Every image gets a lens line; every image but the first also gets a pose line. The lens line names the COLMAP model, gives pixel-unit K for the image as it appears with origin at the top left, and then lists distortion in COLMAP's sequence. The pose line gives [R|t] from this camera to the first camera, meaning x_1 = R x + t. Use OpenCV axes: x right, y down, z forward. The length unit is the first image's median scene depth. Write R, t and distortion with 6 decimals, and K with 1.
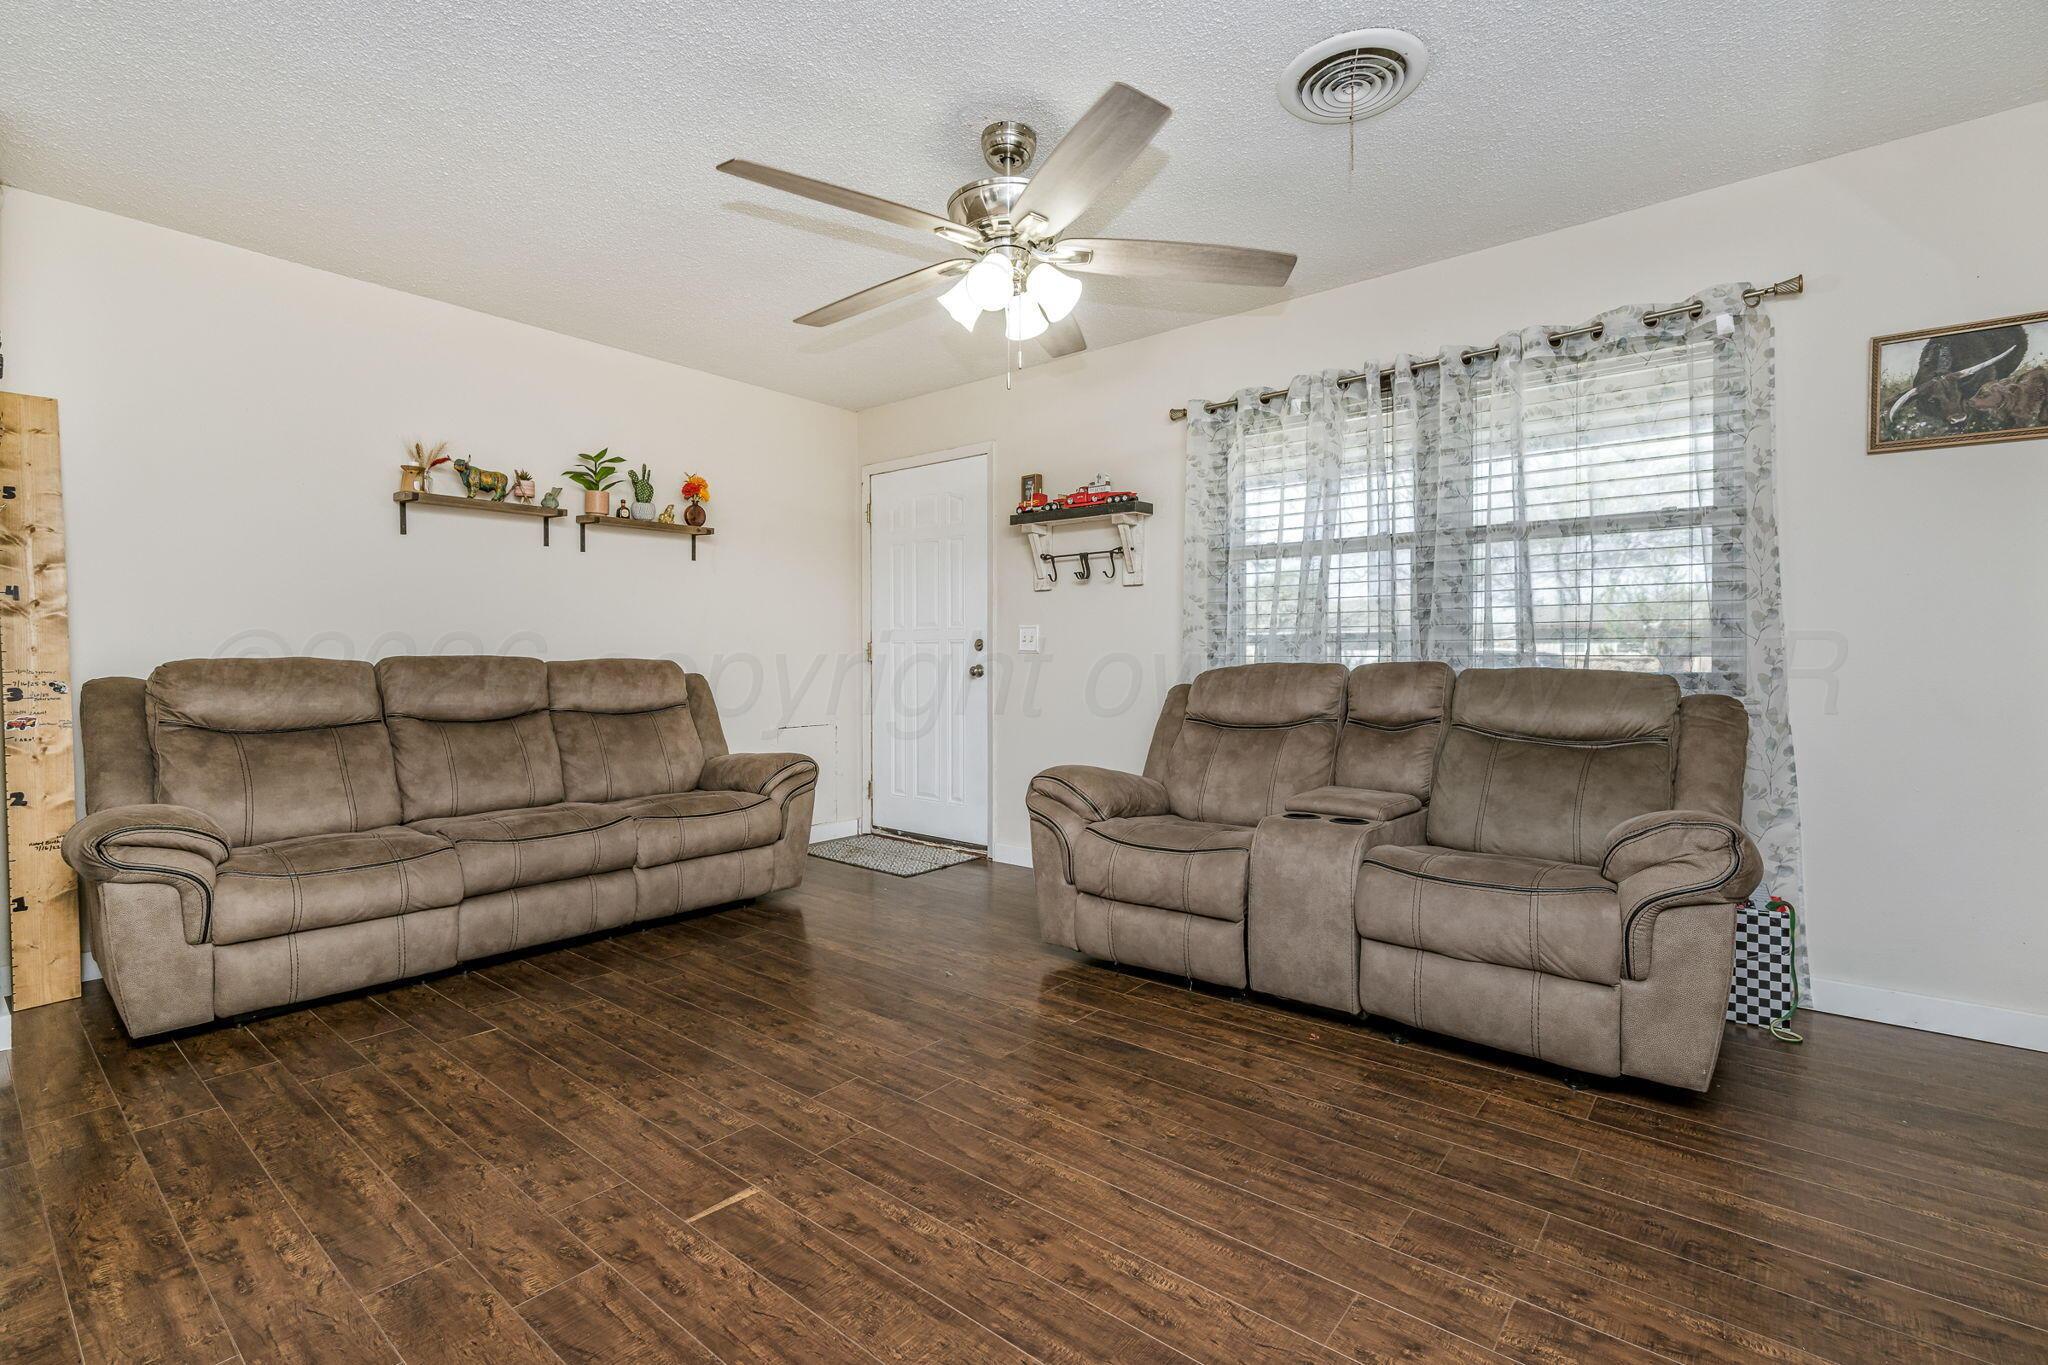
lens RADIAL K [[920.6, 0, 1029.5], [0, 920.6, 673.9], [0, 0, 1]] dist [0.000884, 0.000041]
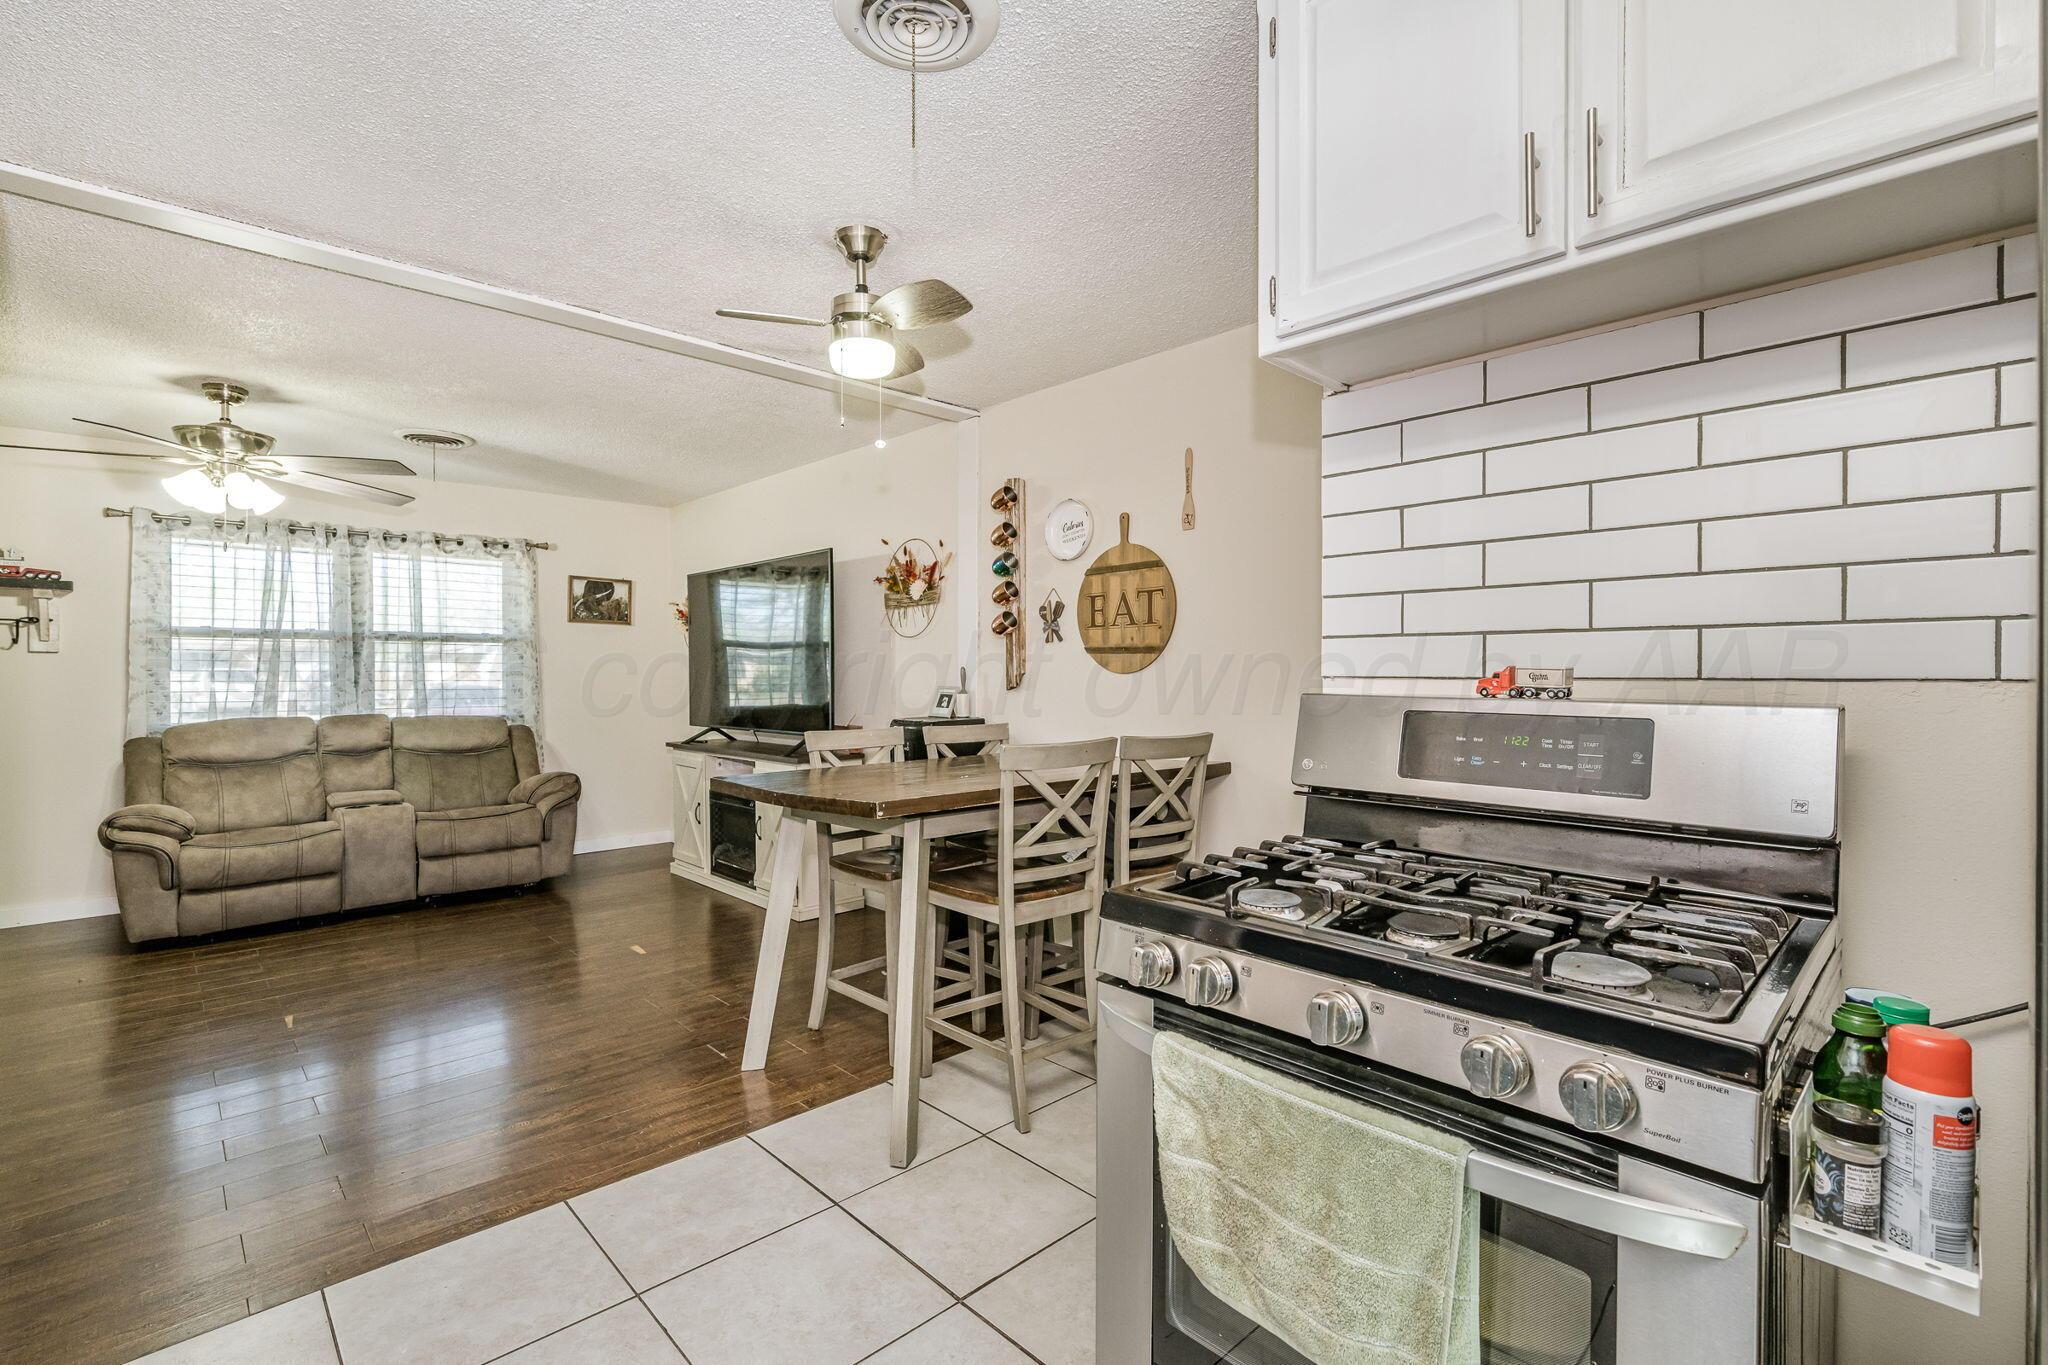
lens RADIAL K [[920.6, 0, 1029.5], [0, 920.6, 673.9], [0, 0, 1]] dist [0.000884, 0.000041]
pose [[0.126419, 0.001214, 0.991976, -1.586199], [0.014992, 0.999883, -0.003135, -0.091628], [-0.991864, 0.015268, 0.126386, -0.600963]]
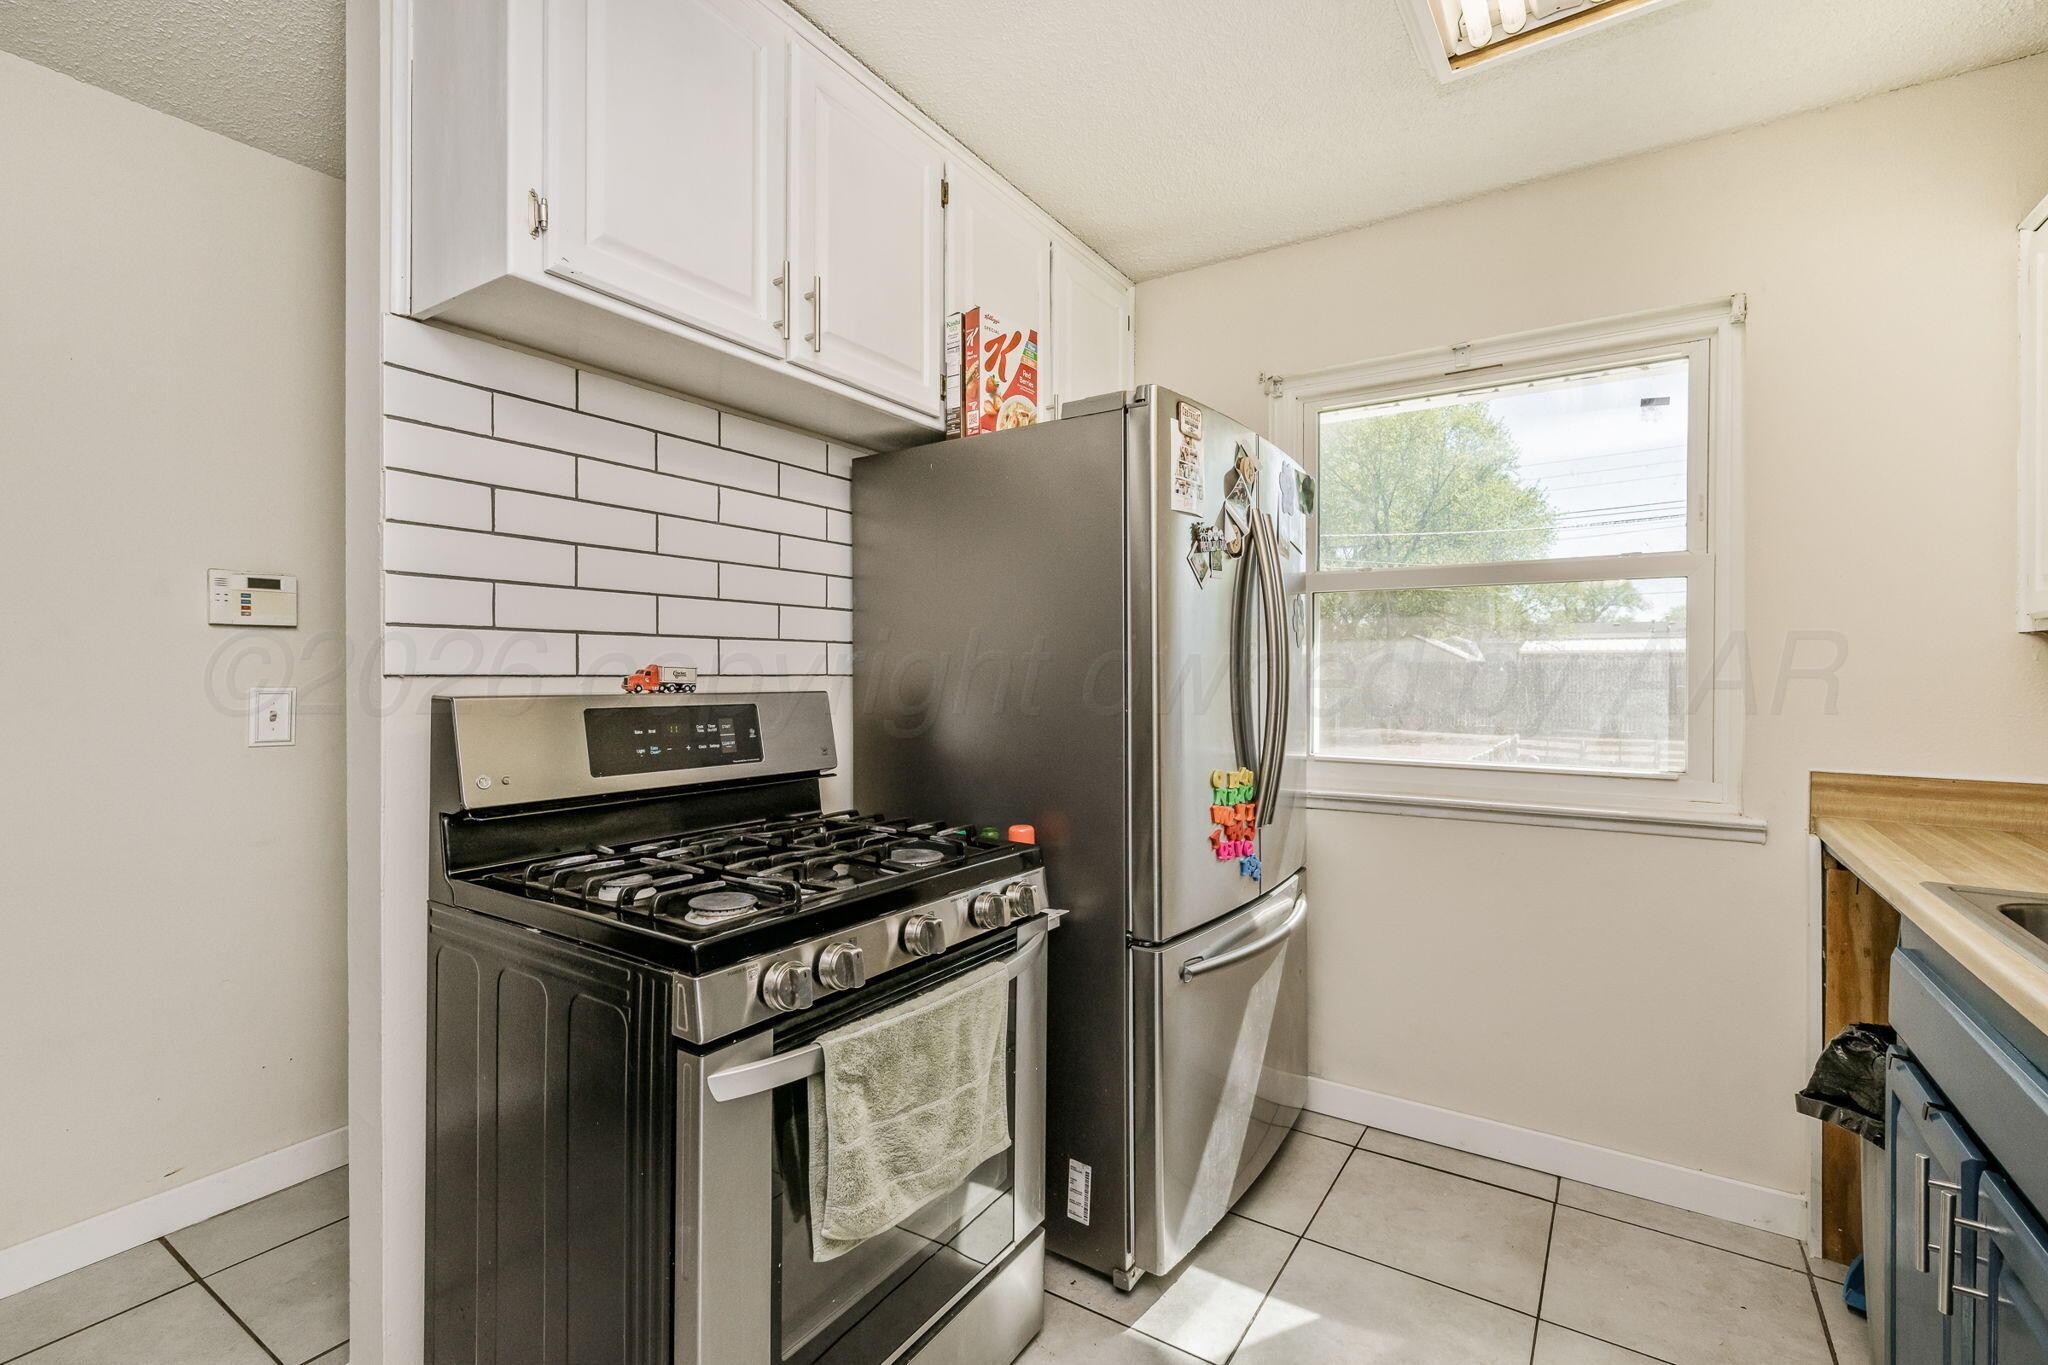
lens RADIAL K [[920.6, 0, 1029.5], [0, 920.6, 673.9], [0, 0, 1]] dist [0.000884, 0.000041]
pose [[-0.994437, -0.002807, -0.105294, -1.108036], [-0.004979, 0.999780, 0.020372, -0.103617], [0.105214, 0.020783, -0.994232, -0.077399]]
